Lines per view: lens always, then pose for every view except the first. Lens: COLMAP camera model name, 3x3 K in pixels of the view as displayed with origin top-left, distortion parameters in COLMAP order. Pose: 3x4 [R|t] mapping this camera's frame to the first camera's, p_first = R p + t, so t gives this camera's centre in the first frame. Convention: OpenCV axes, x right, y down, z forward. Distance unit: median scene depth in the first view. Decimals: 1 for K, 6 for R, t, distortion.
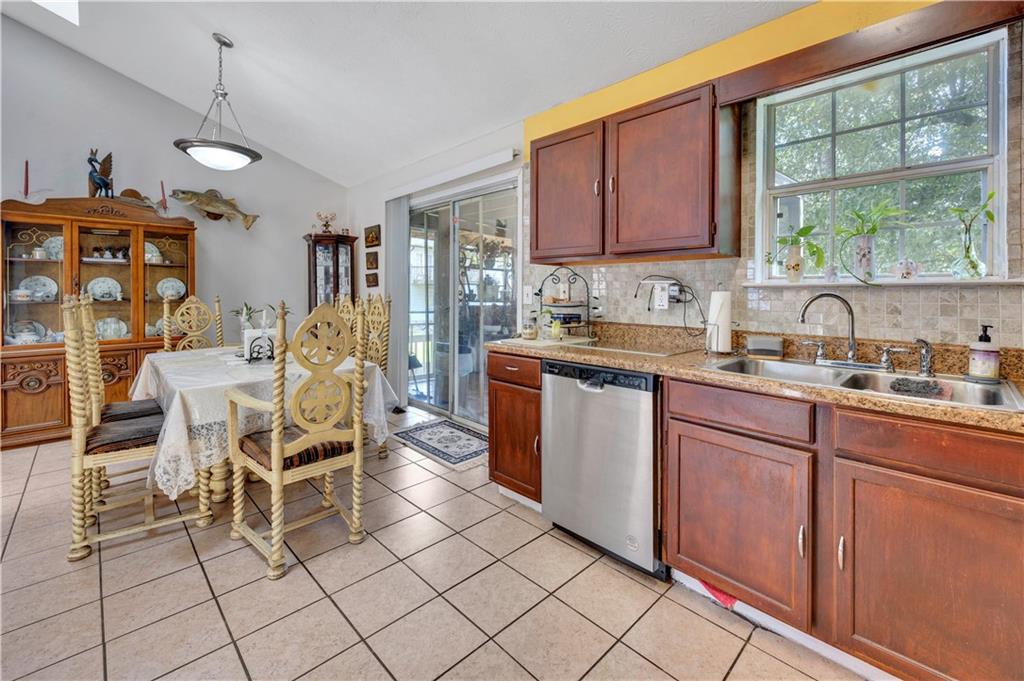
lens RADIAL K [[433.3, 0, 511.5], [0, 433.3, 293.9], [0, 0, 1]] dist [0.010083, 0.000071]
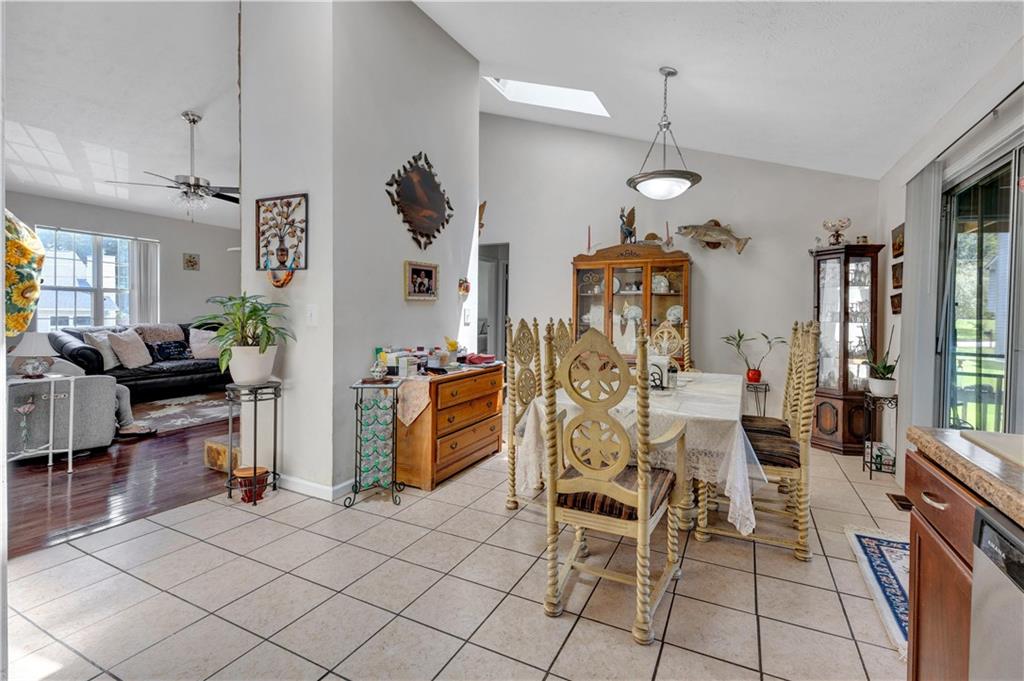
lens RADIAL K [[433.3, 0, 554.8], [0, 433.3, 323.4], [0, 0, 1]] dist [0.010083, 0.000071]
pose [[0.373149, 0.021066, -0.927532, 0.173766], [-0.018277, 0.999715, 0.015352, -0.001288], [0.927591, 0.011224, 0.373428, 0.330649]]
